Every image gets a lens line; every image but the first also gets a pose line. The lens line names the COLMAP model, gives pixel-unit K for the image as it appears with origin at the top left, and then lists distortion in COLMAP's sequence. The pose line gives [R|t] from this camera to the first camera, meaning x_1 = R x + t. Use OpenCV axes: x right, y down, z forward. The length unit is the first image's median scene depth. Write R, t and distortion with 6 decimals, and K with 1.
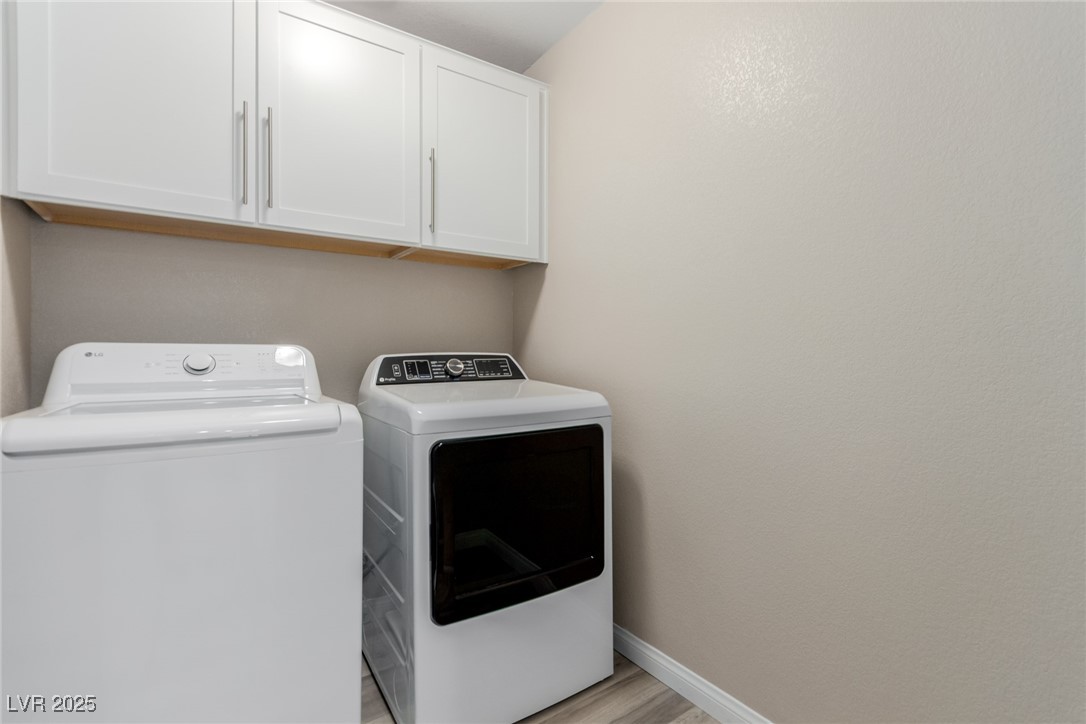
lens RADIAL K [[510.3, 0, 550.5], [0, 510.3, 354.6], [0, 0, 1]] dist [0.008634, -0.002548]
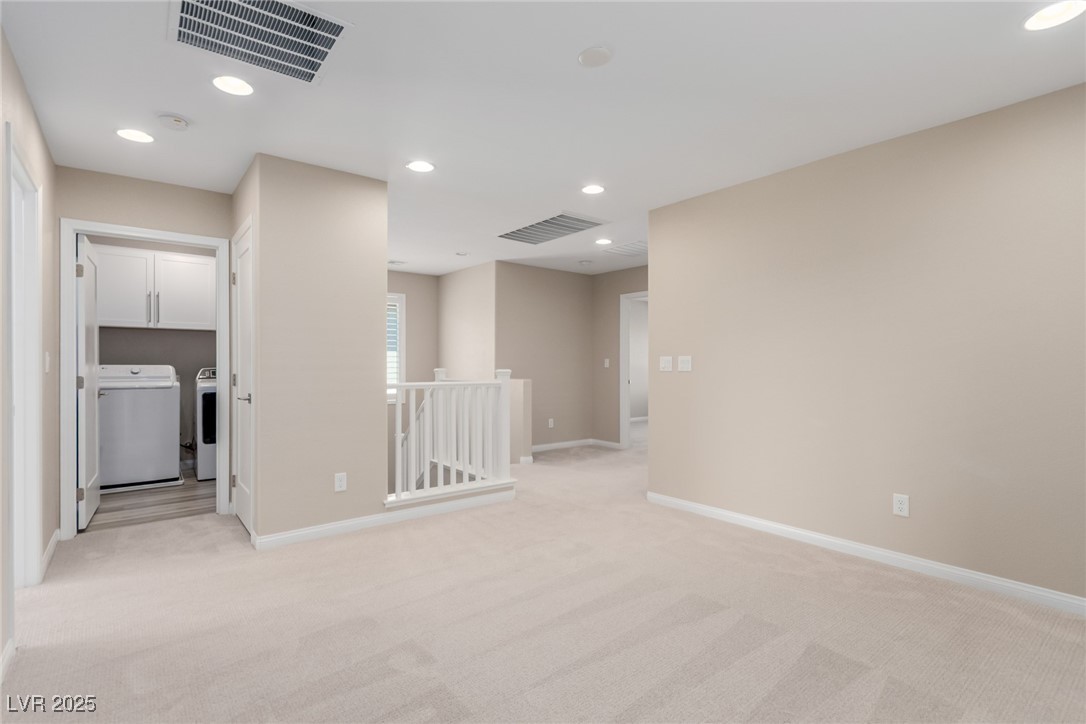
lens RADIAL K [[510.3, 0, 542.4], [0, 510.3, 366.0], [0, 0, 1]] dist [0.008634, -0.002548]
pose [[0.998720, 0.002227, 0.050534, 1.730828], [-0.002595, 0.999971, 0.007214, -0.043855], [-0.050517, -0.007336, 0.998696, -2.384703]]
